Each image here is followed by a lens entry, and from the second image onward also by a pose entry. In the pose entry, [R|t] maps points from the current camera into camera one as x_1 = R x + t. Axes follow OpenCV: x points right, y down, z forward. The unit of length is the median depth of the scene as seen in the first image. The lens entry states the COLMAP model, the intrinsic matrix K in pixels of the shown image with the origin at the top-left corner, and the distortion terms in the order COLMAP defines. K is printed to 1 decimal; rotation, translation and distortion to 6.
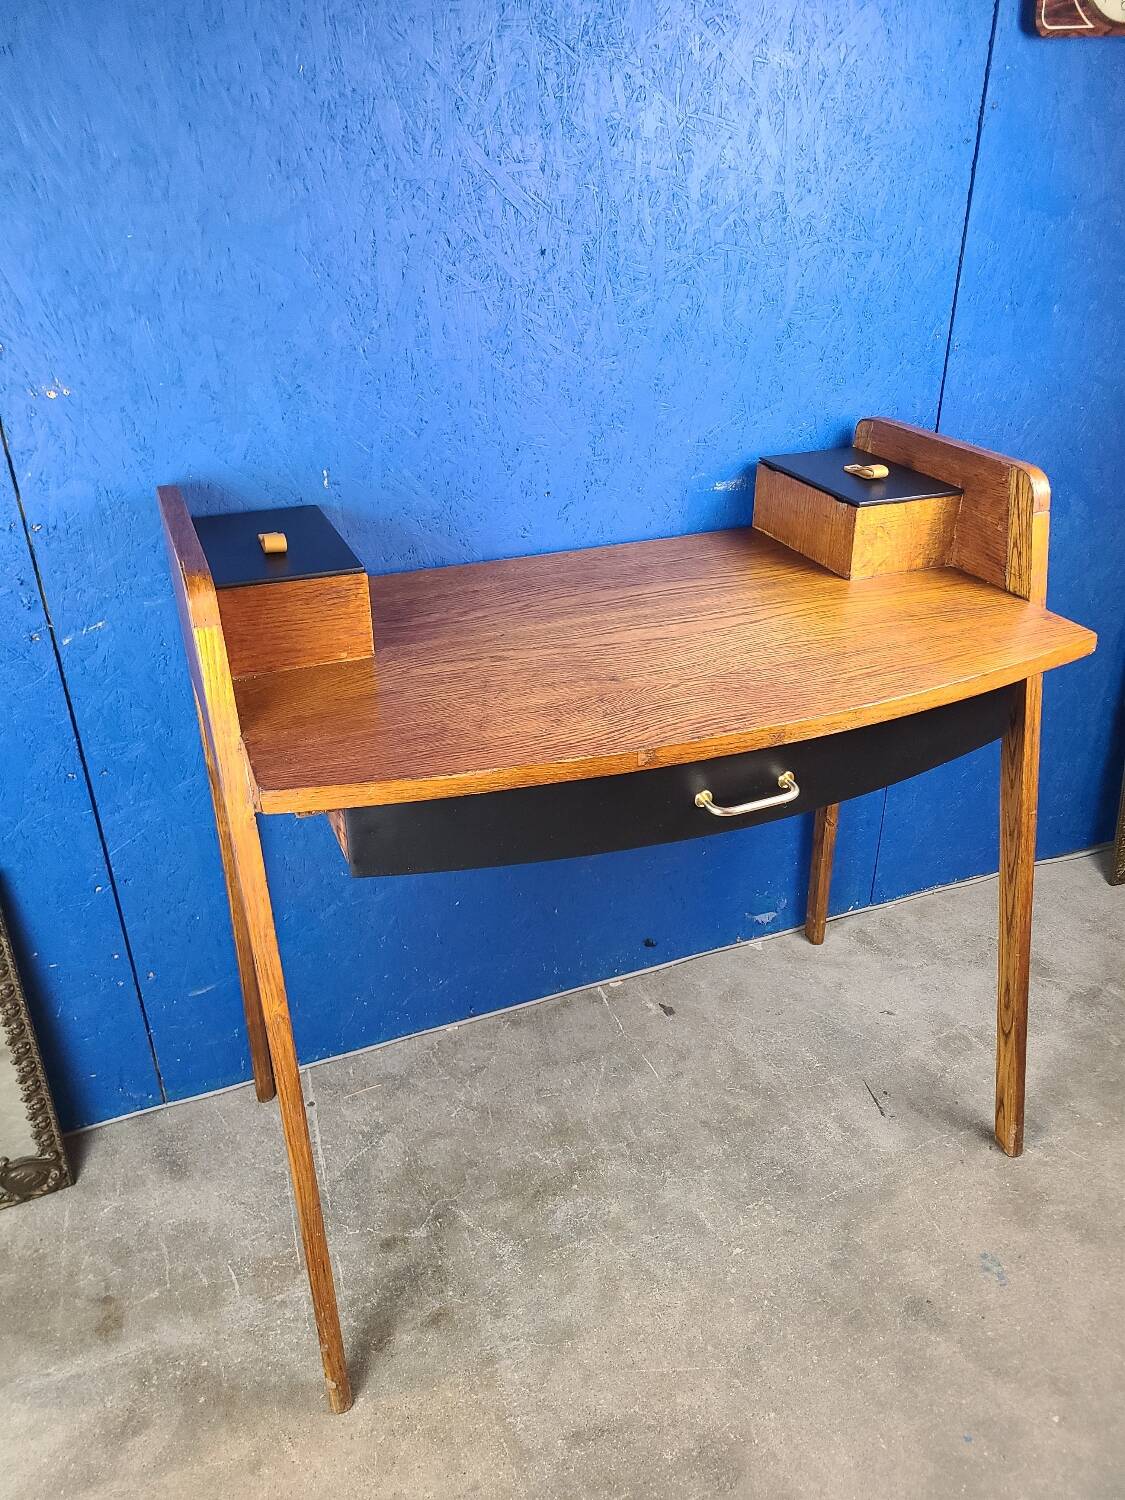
lens RADIAL K [[1136.3, 0, 584.8], [0, 1136.3, 754.6], [0, 0, 1]] dist [0.057666, -0.051886]
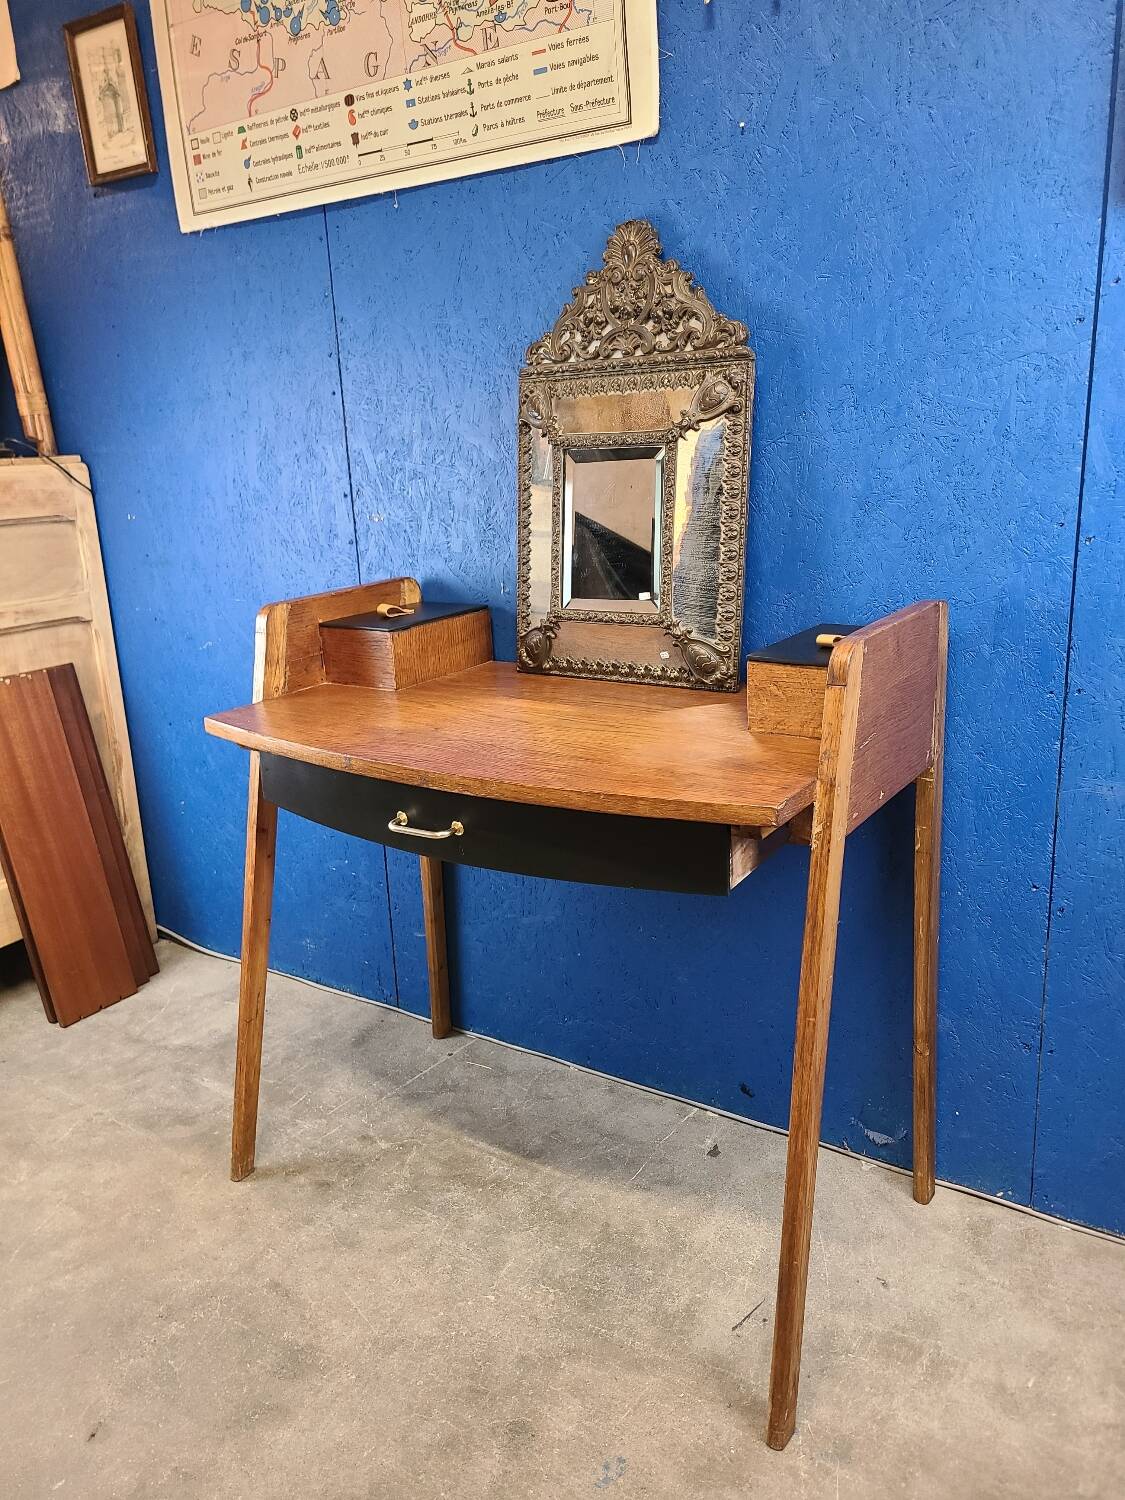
lens RADIAL K [[1135.7, 0, 563.8], [0, 1135.7, 745.1], [0, 0, 1]] dist [0.049666, -0.046596]
pose [[0.550022, 0.200021, -0.810844, 0.958759], [-0.352890, 0.935626, -0.008574, -0.070798], [0.756931, 0.290854, 0.585200, 0.272165]]
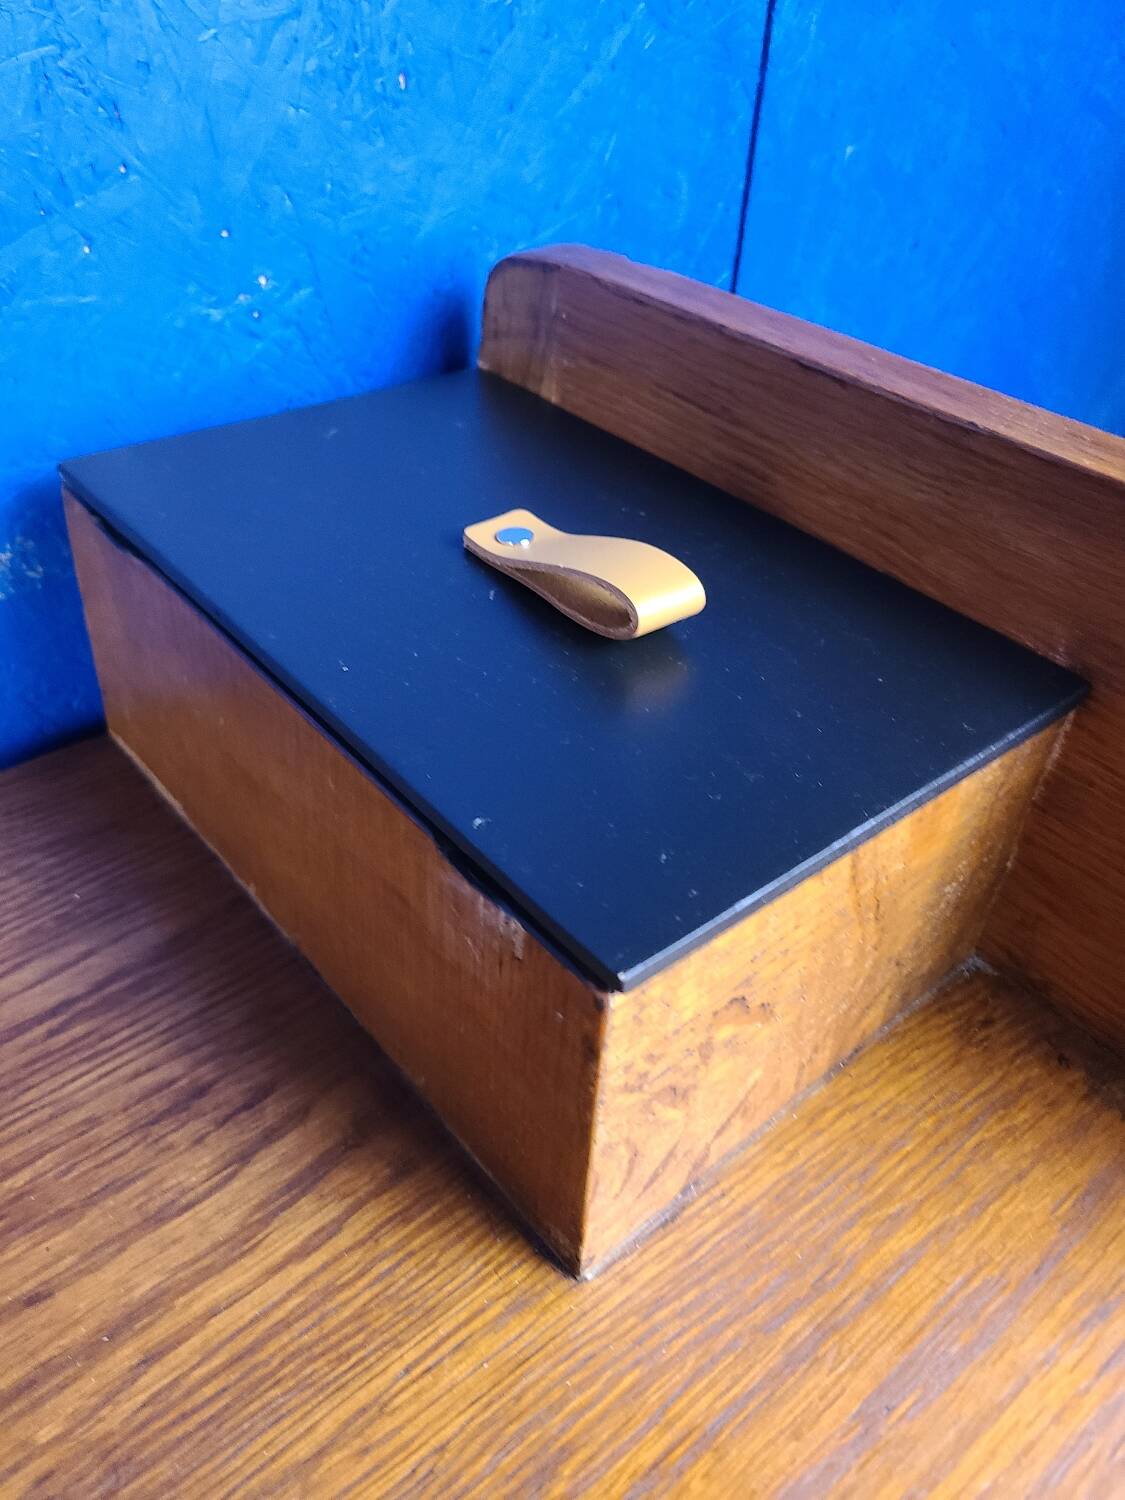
lens RADIAL K [[1136.3, 0, 544.3], [0, 1136.3, 738.3], [0, 0, 1]] dist [0.021292, -0.009068]
pose [[0.952315, -0.137101, 0.272579, 0.188795], [0.089568, 0.979617, 0.179799, -0.261451], [-0.291674, -0.146811, 0.945184, 0.837245]]
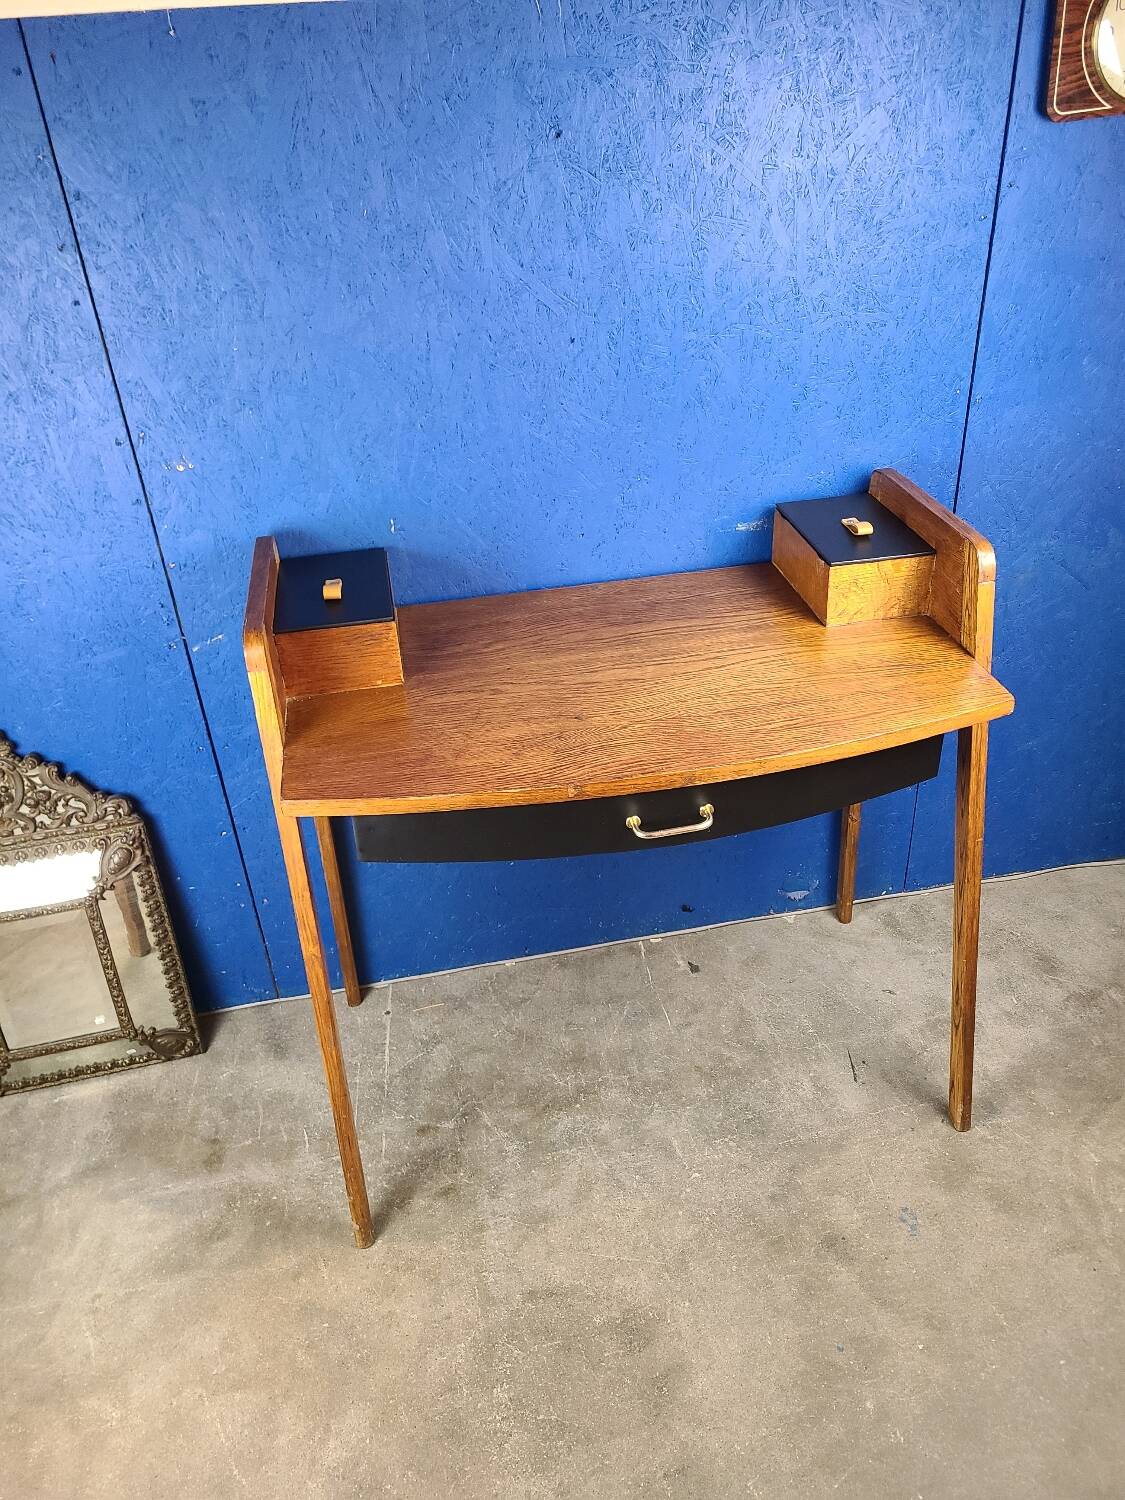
lens RADIAL K [[1136.7, 0, 586.3], [0, 1136.7, 757.8], [0, 0, 1]] dist [0.054782, -0.049436]
pose [[0.978340, 0.073461, -0.193529, 0.225131], [-0.057512, 0.994566, 0.086786, -0.106160], [0.198853, -0.073776, 0.977249, -0.175501]]
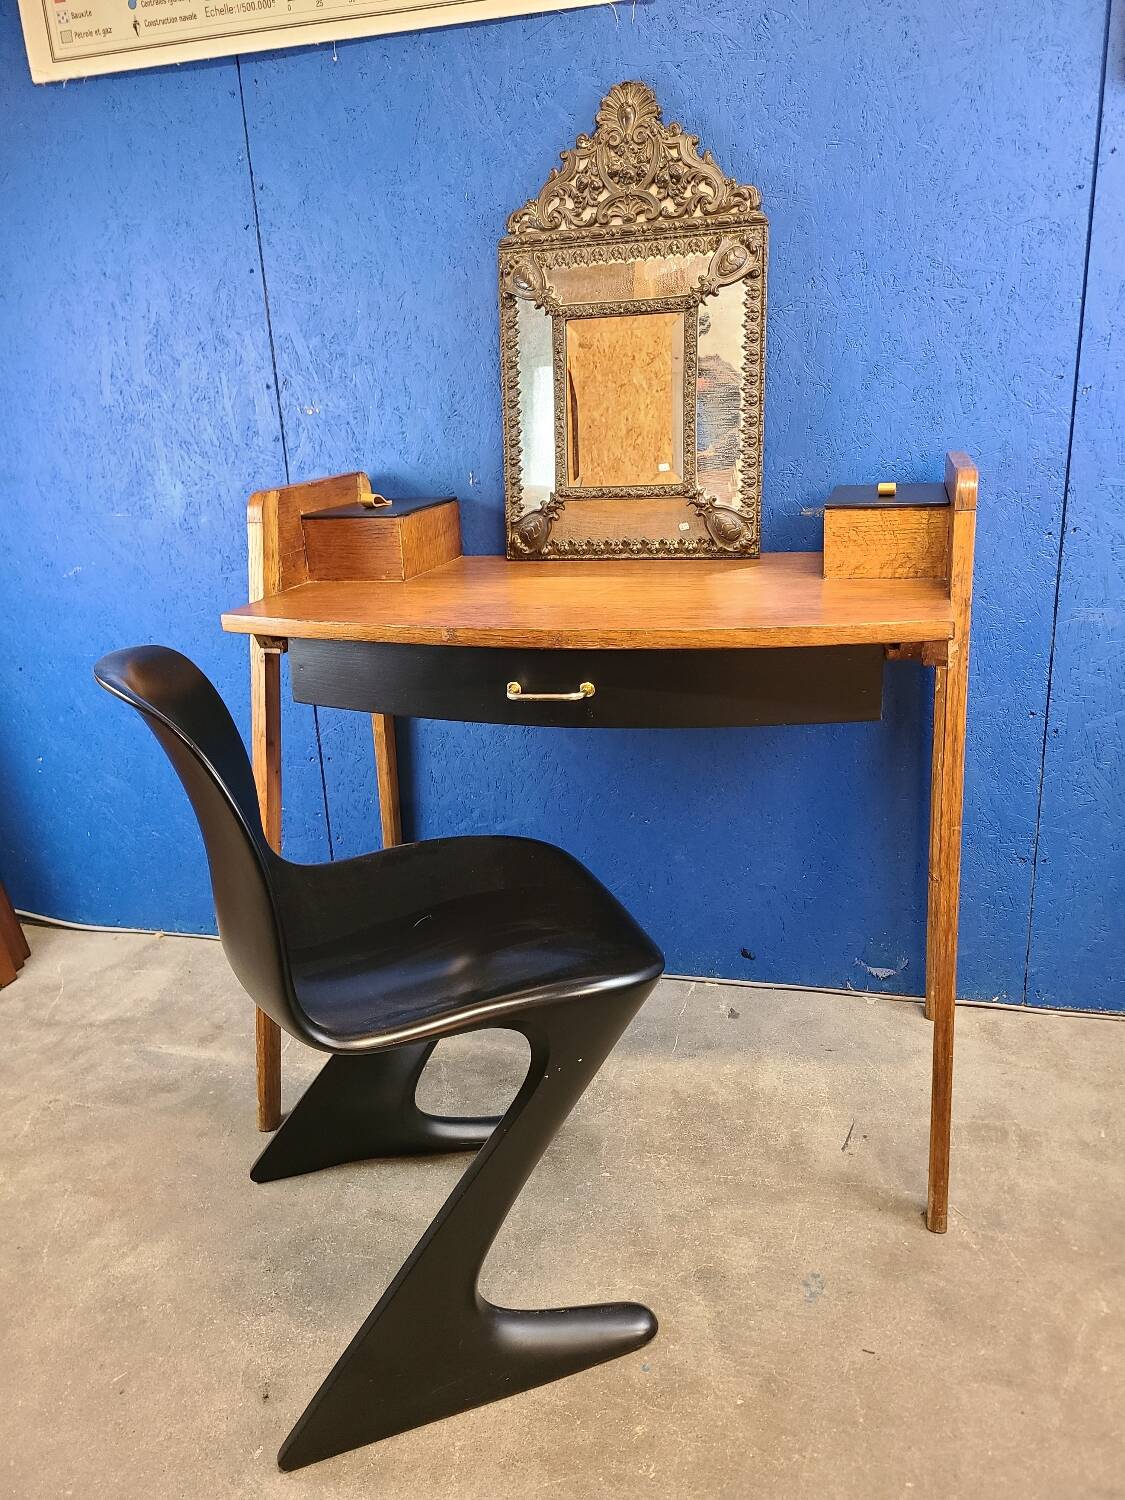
lens RADIAL K [[1136.4, 0, 552.3], [0, 1136.4, 750.1], [0, 0, 1]] dist [0.053146, -0.051410]
pose [[0.785057, 0.151830, -0.600528, 0.686548], [-0.249106, 0.965027, -0.081666, 0.152267], [0.567126, 0.213708, 0.795423, 0.036932]]
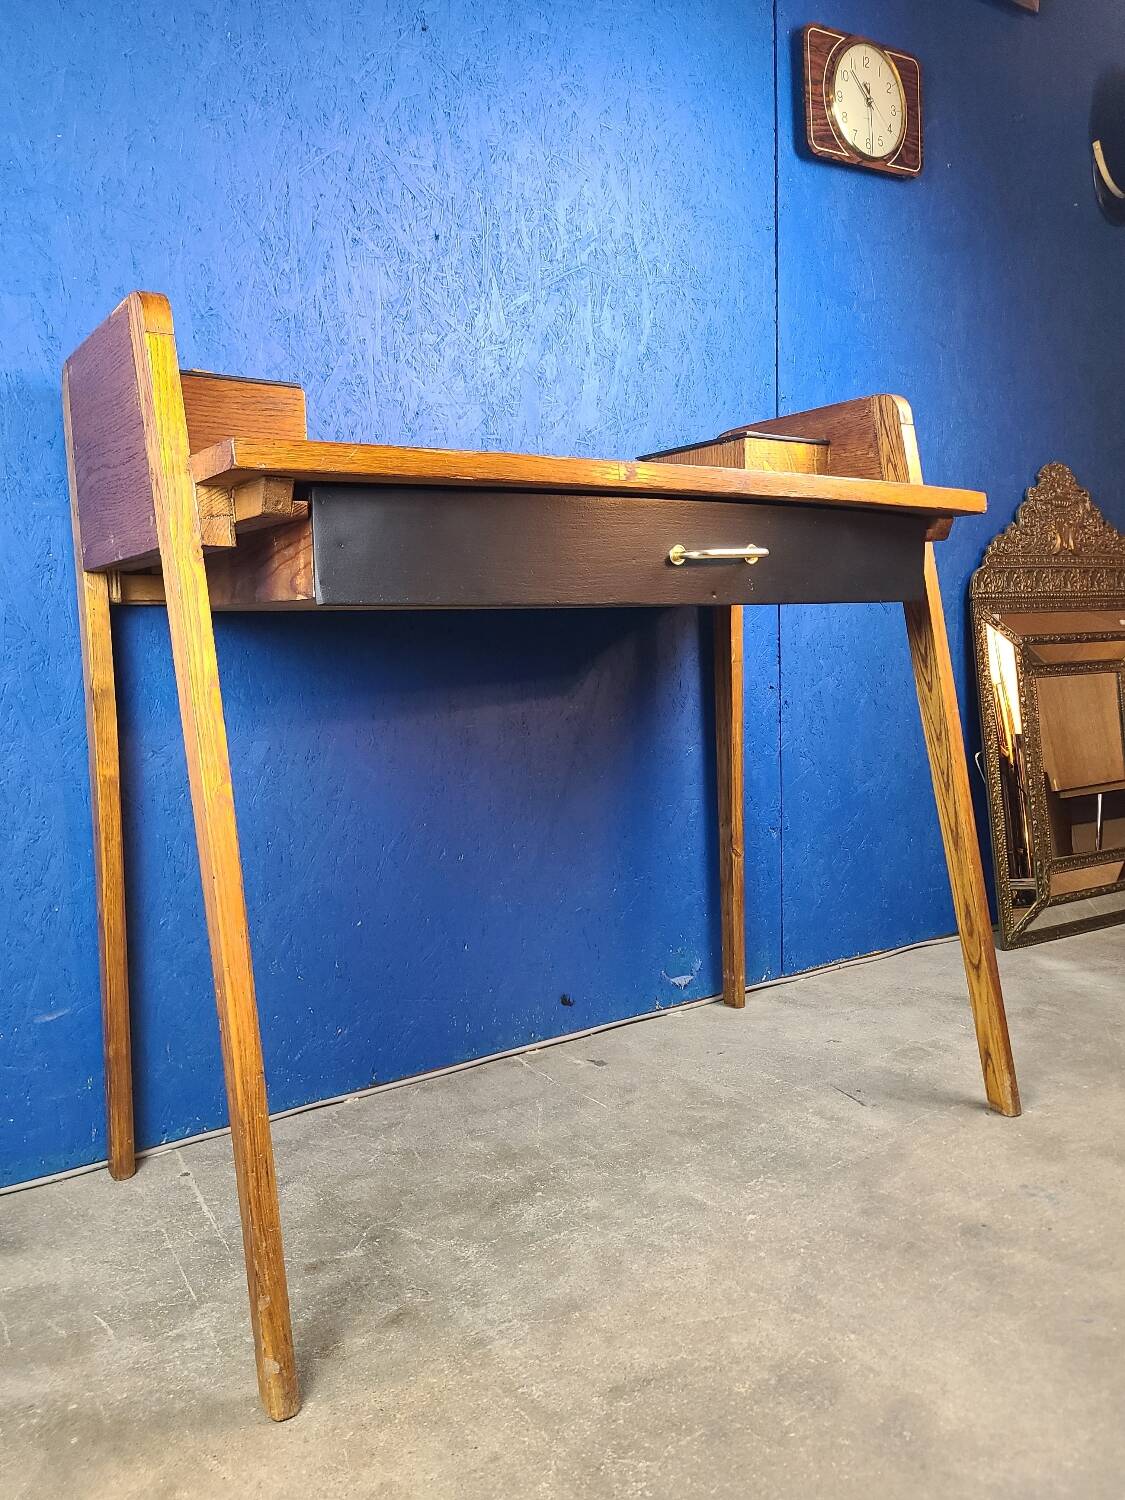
lens RADIAL K [[1133.5, 0, 563.7], [0, 1133.5, 763.9], [0, 0, 1]] dist [0.055085, -0.047164]
pose [[0.980569, -0.045598, 0.190800, -0.141994], [0.113461, 0.925254, -0.361983, 0.420412], [-0.160033, 0.376598, 0.912449, 0.155357]]
